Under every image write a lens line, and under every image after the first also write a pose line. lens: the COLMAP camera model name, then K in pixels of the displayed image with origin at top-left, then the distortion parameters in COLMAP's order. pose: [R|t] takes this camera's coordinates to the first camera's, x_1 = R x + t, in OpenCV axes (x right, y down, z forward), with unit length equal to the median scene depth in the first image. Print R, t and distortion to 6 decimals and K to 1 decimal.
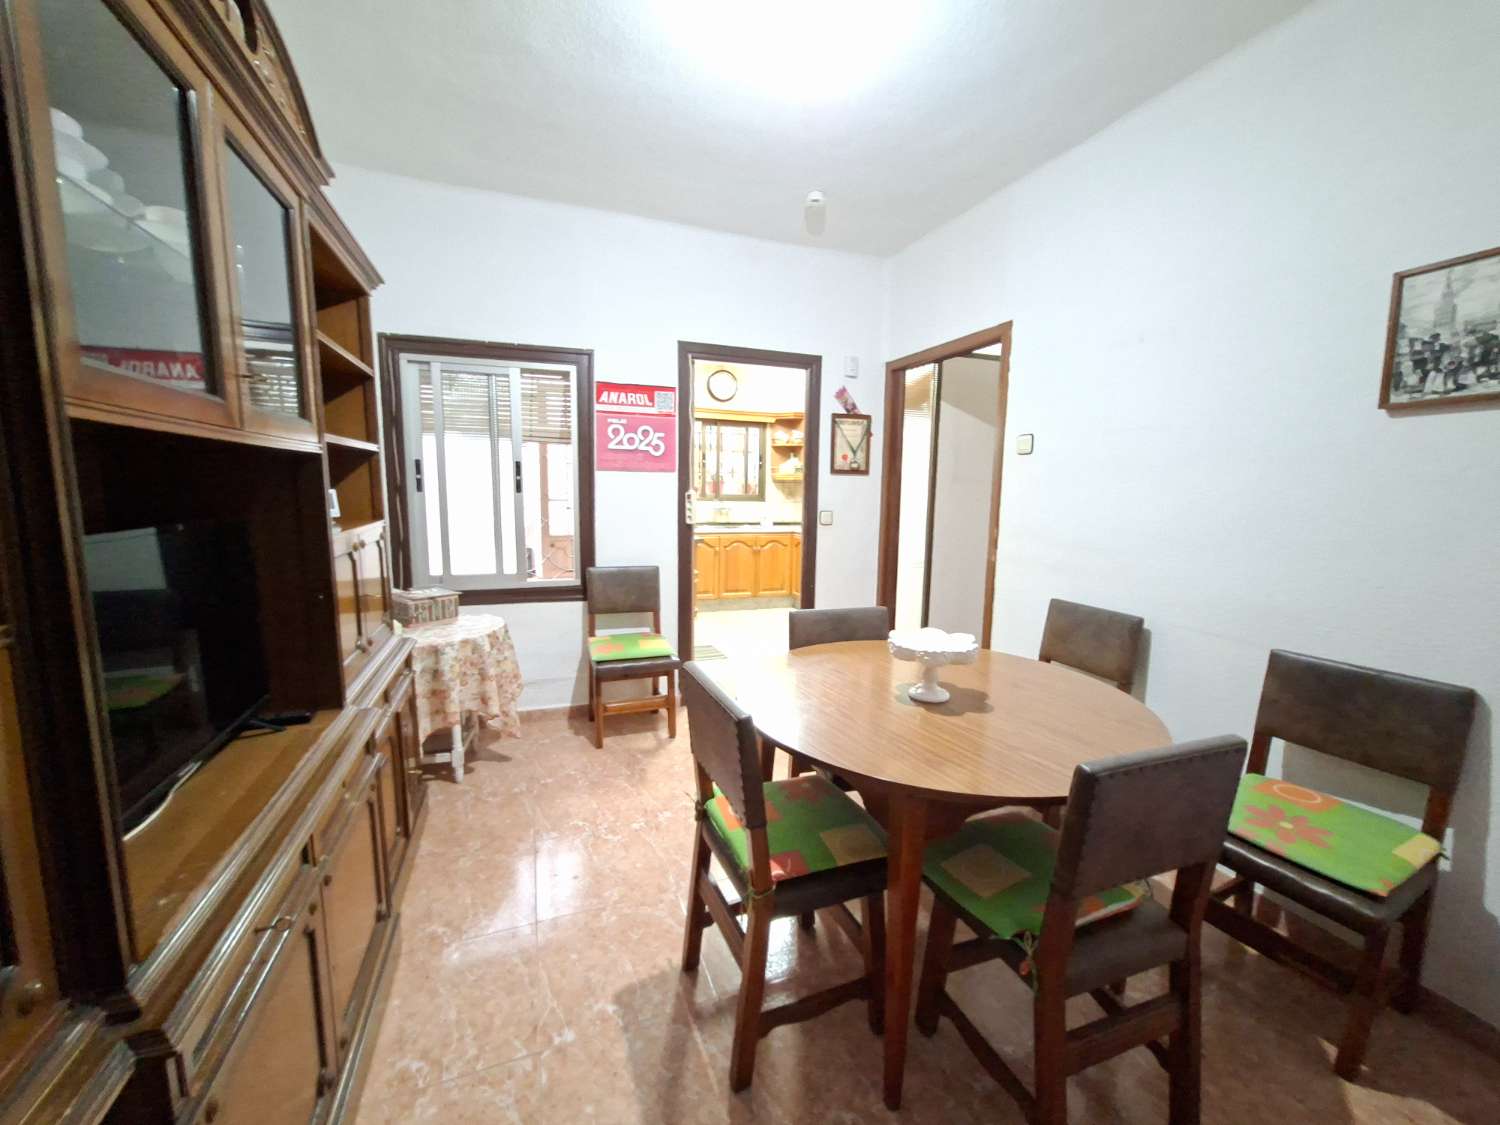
lens RADIAL K [[590.4, 0, 748.1], [0, 590.4, 569.1], [0, 0, 1]] dist [-0.002880, -0.000767]
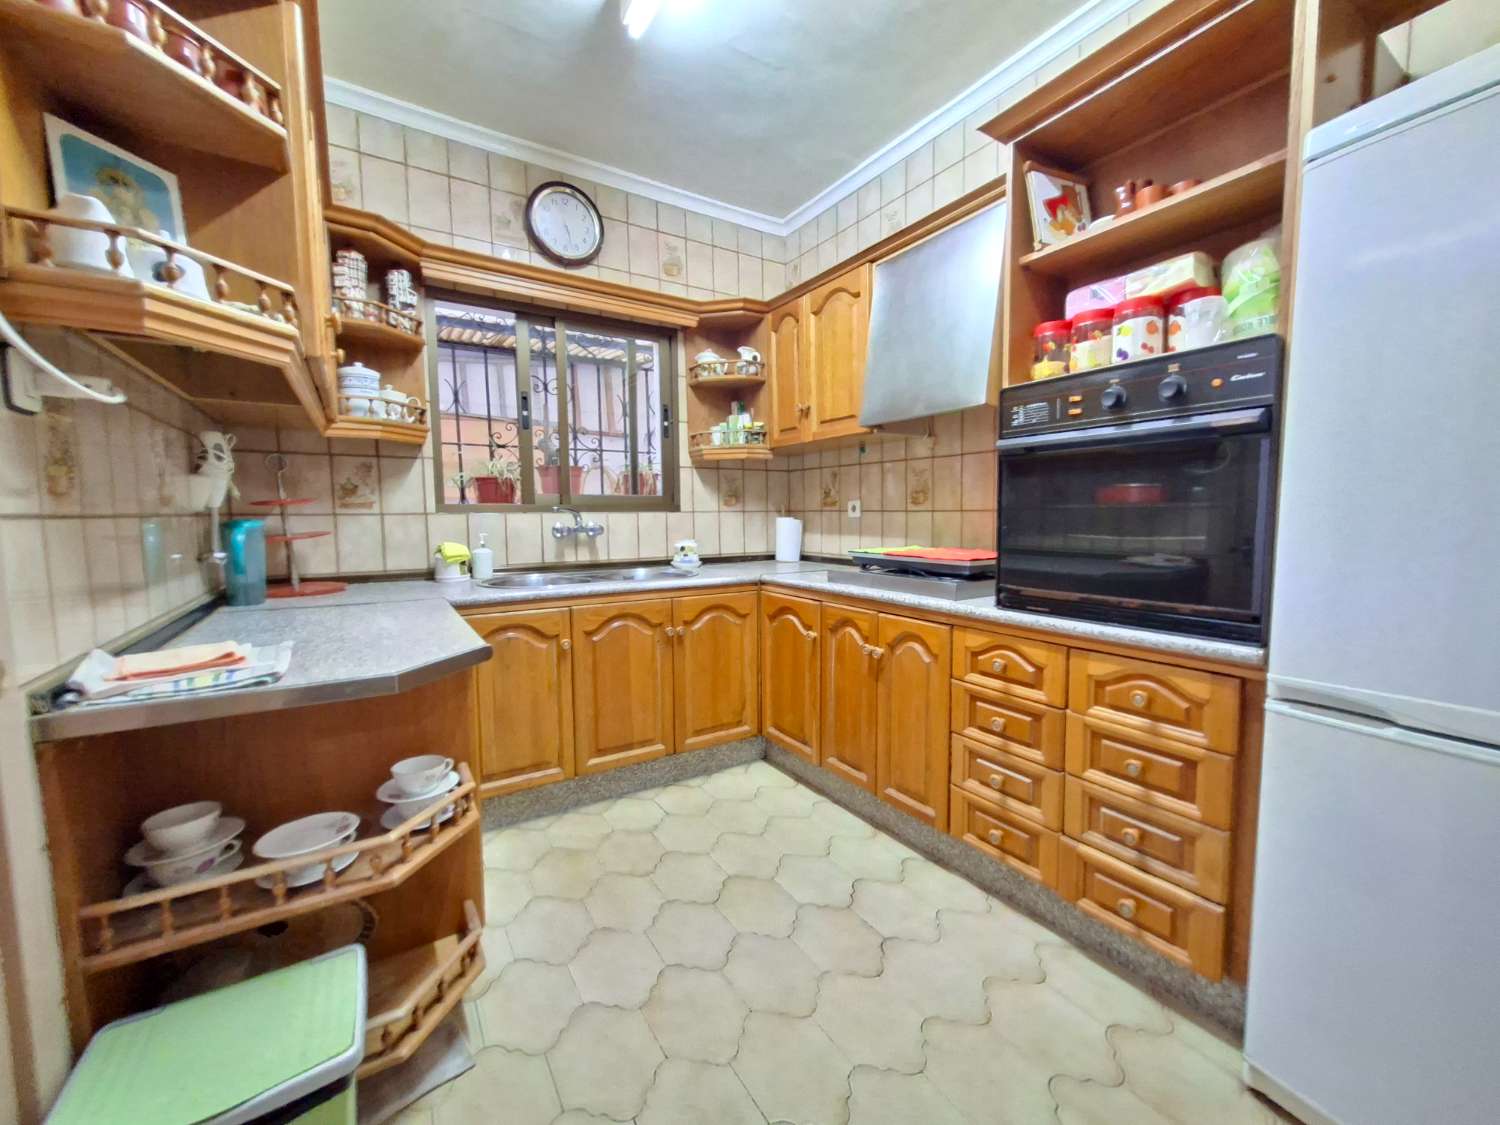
lens RADIAL K [[590.4, 0, 746.9], [0, 590.4, 560.8], [0, 0, 1]] dist [-0.002880, -0.000767]
pose [[0.976273, -0.043048, 0.212223, -0.017541], [0.052292, 0.997903, -0.038135, -0.058908], [-0.210137, 0.048328, 0.976477, 0.571904]]
